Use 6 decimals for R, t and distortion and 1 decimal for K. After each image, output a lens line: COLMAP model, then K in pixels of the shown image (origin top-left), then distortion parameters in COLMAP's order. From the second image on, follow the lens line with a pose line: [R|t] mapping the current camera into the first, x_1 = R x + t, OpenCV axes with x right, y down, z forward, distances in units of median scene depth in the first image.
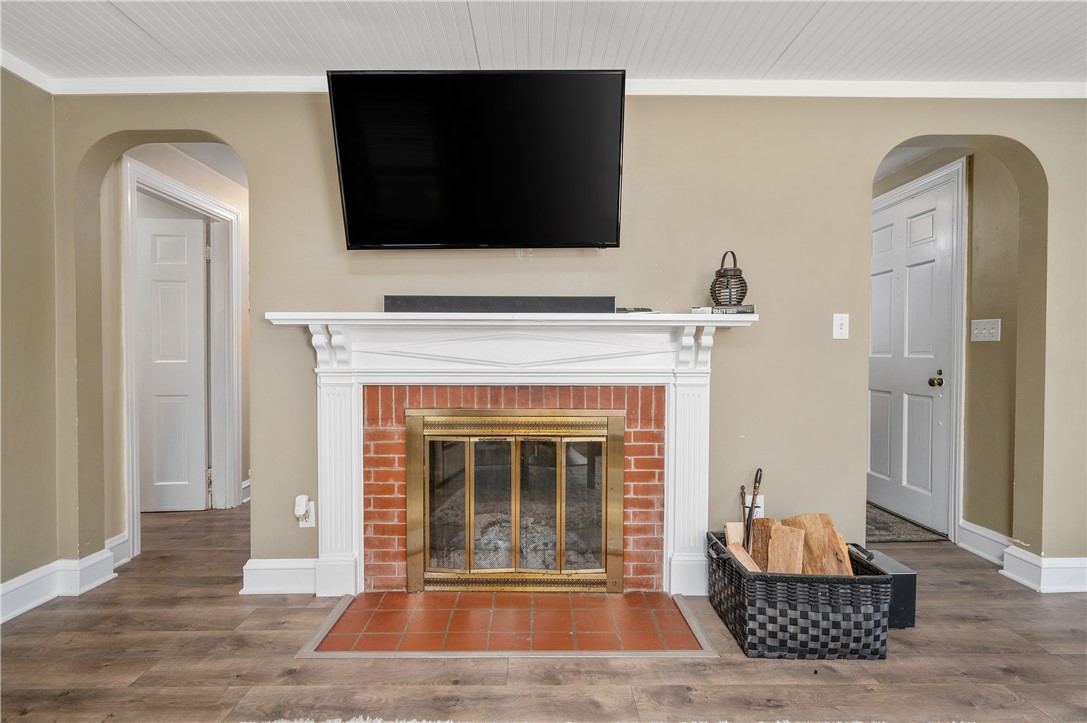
lens RADIAL K [[497.4, 0, 538.8], [0, 497.4, 361.5], [0, 0, 1]] dist [0.001390, 0.000315]
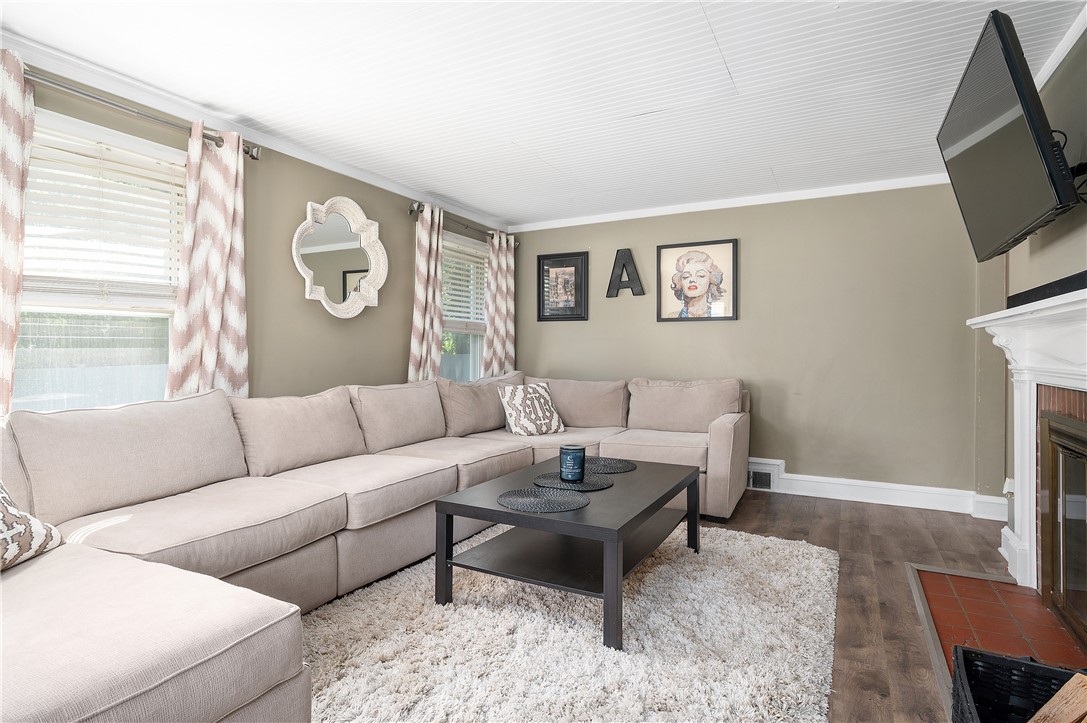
lens RADIAL K [[554.3, 0, 538.6], [0, 554.3, 356.3], [0, 0, 1]] dist [0.016839, -0.002379]
pose [[-0.482894, 0.004187, -0.875669, 1.521769], [-0.013027, 0.999844, 0.011964, -0.010207], [0.875582, 0.017185, -0.482764, 0.889095]]
